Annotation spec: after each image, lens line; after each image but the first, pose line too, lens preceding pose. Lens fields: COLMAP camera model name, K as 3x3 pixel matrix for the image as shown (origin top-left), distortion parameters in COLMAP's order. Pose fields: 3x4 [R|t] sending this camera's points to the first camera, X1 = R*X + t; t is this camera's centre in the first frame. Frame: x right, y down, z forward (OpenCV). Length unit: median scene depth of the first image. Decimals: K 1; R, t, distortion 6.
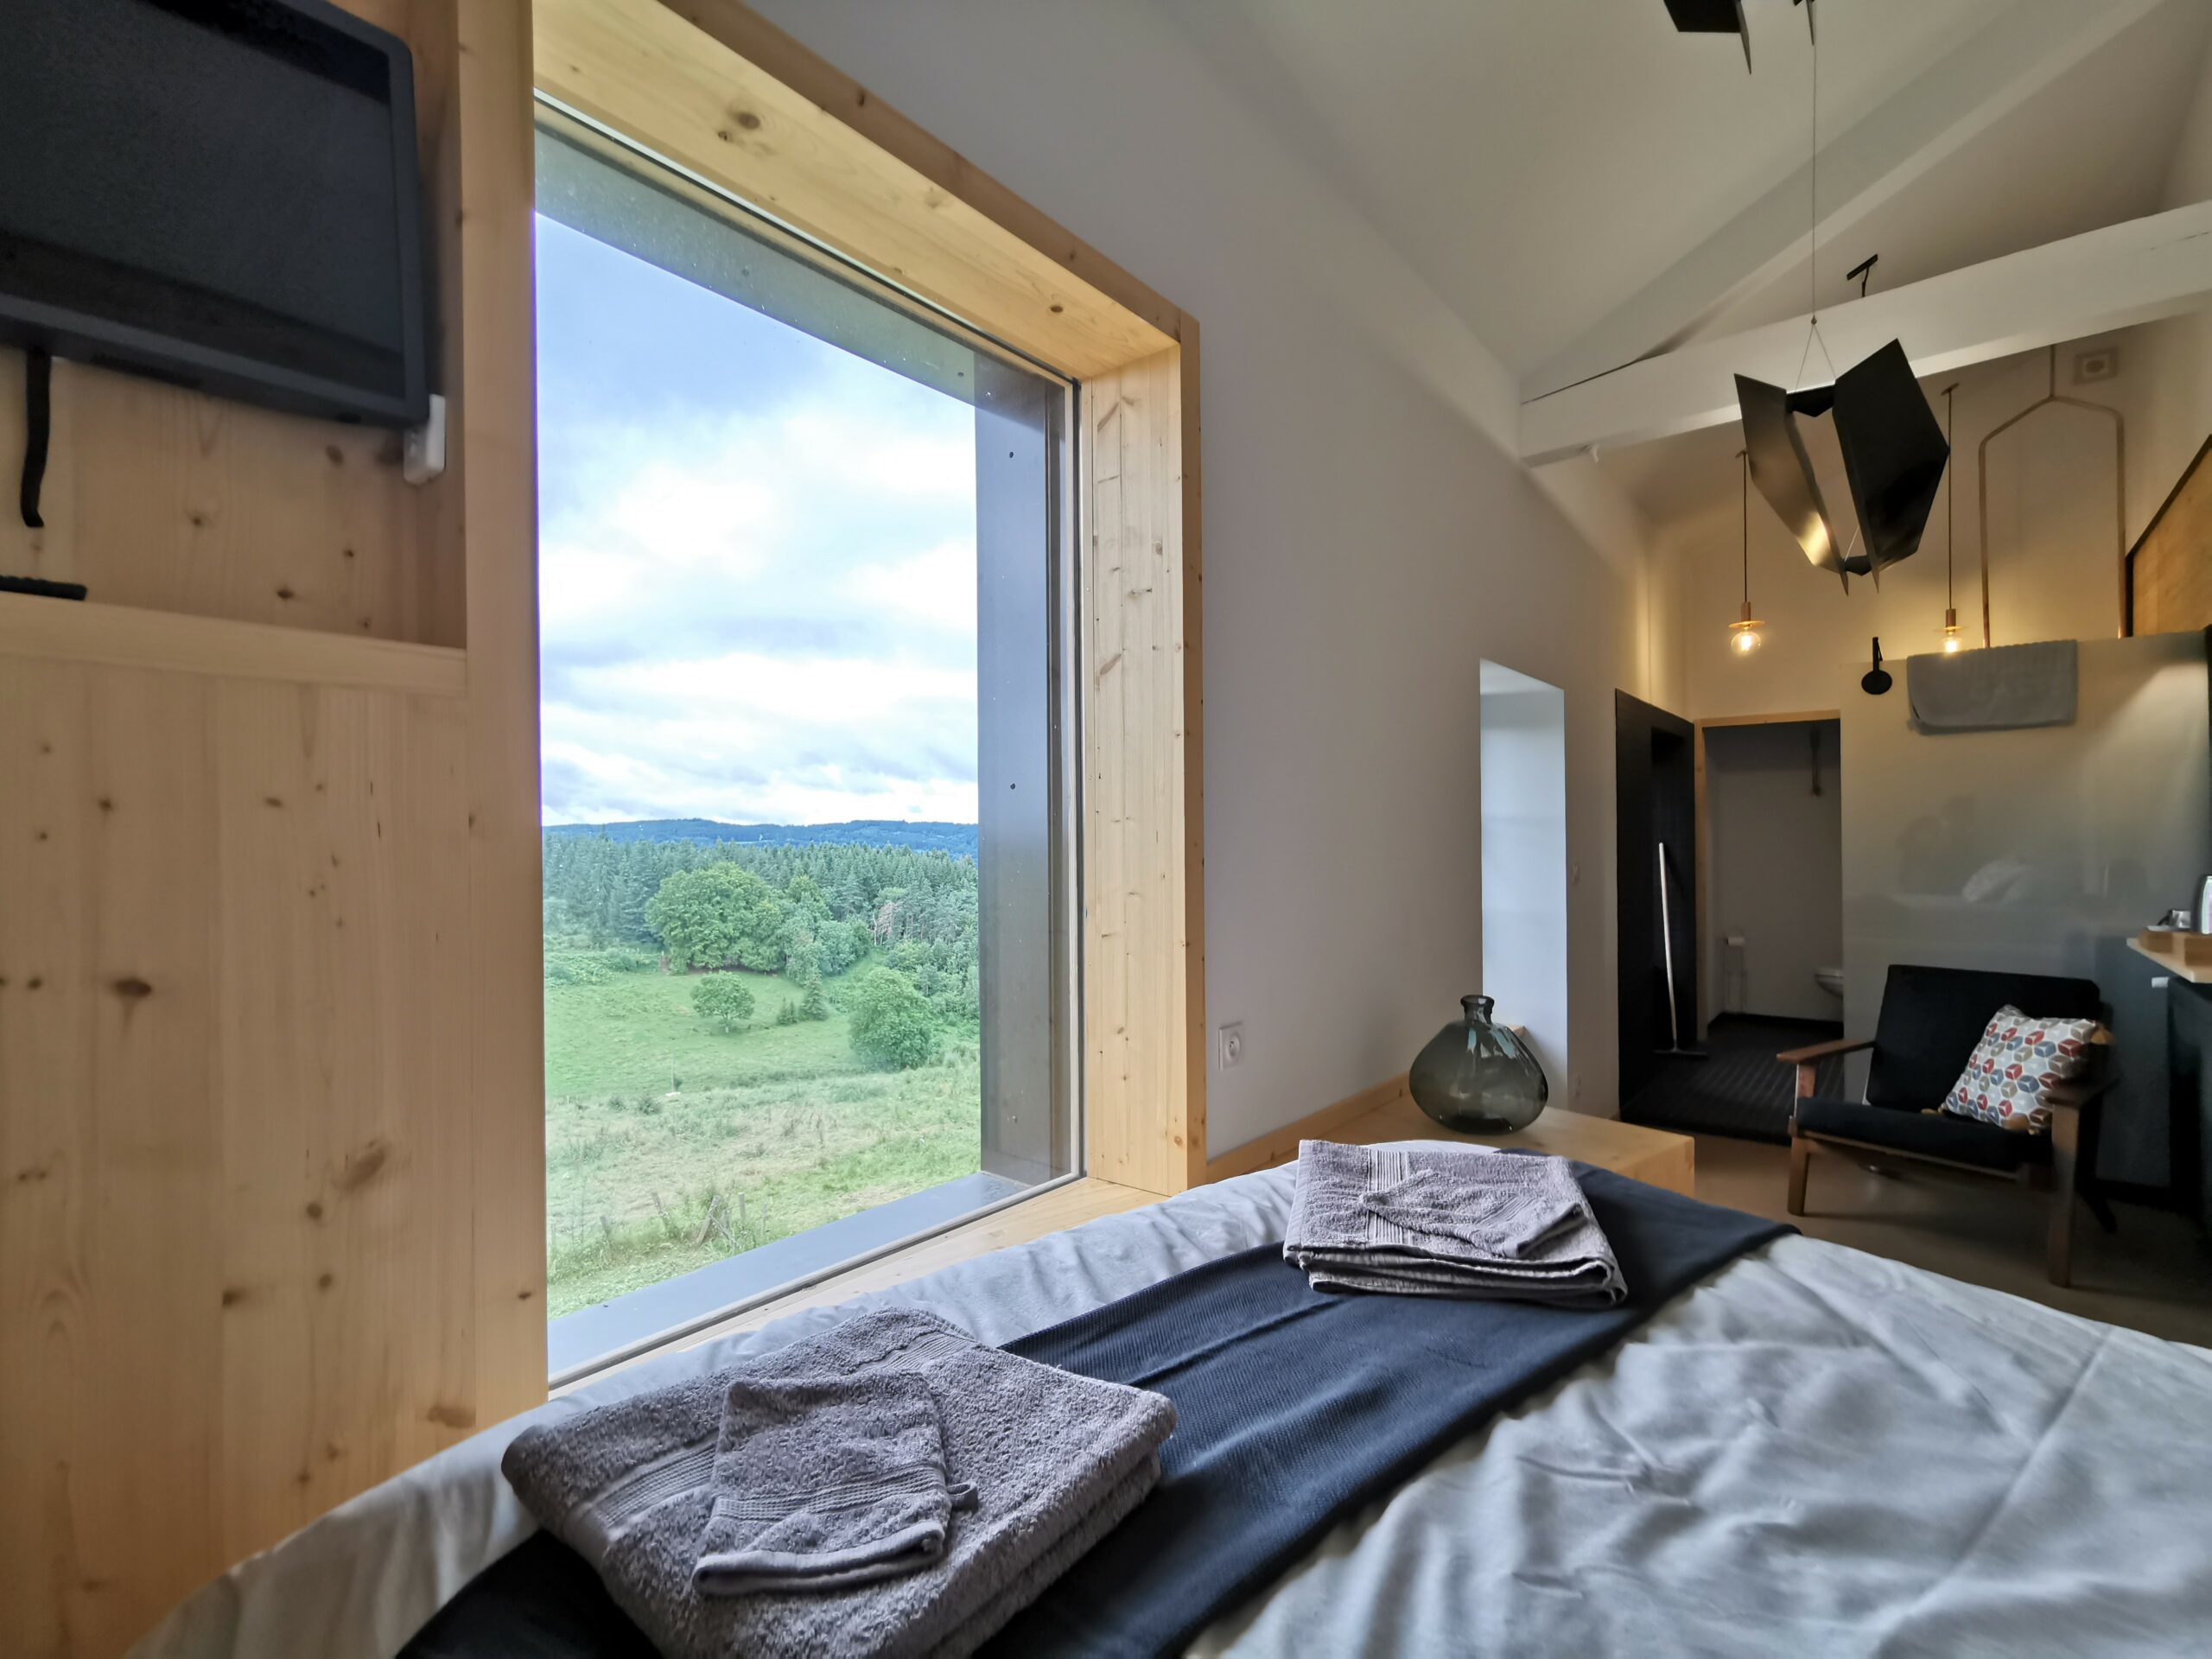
lens RADIAL K [[1024.5, 0, 1110.8], [0, 1024.5, 856.9], [0, 0, 1]] dist [-0.019390, 0.024977]
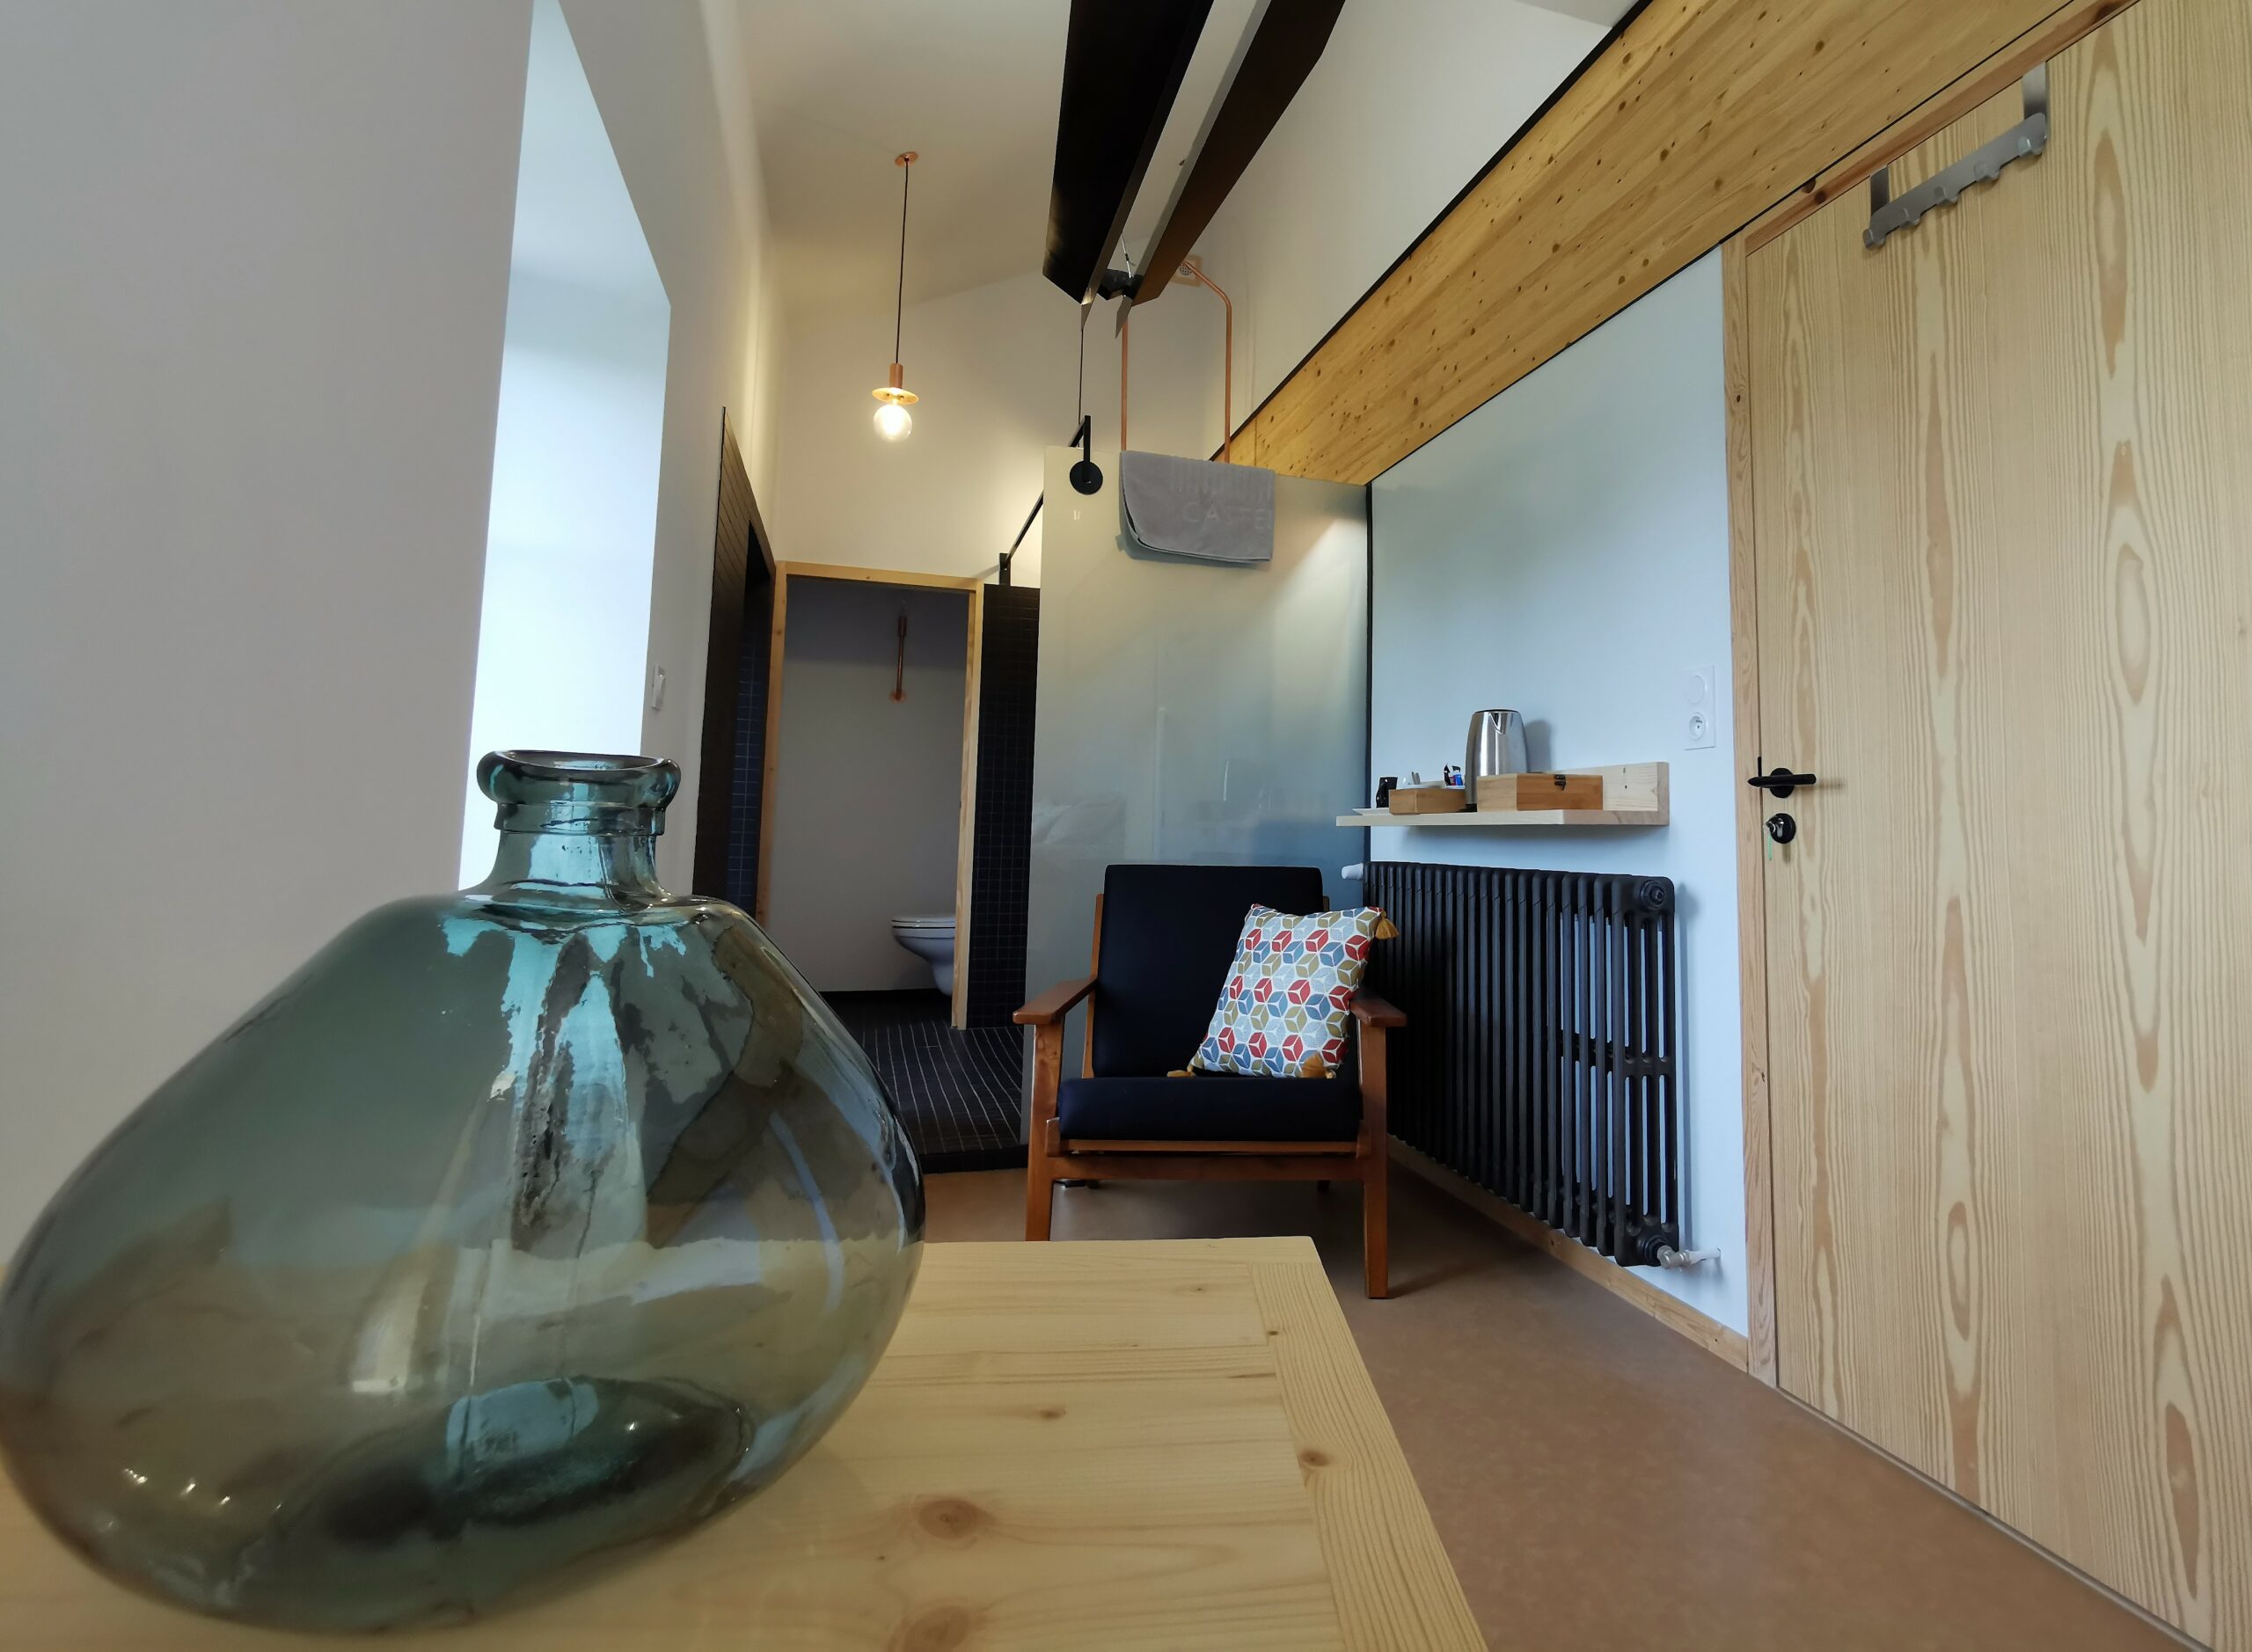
lens RADIAL K [[1031.3, 0, 1132.5], [0, 1031.3, 775.7], [0, 0, 1]] dist [0.000485, -0.000001]
pose [[0.541785, 0.100728, 0.834459, 0.218266], [-0.008809, 0.993419, -0.114197, 0.142582], [-0.840471, 0.054520, 0.539107, 0.700391]]
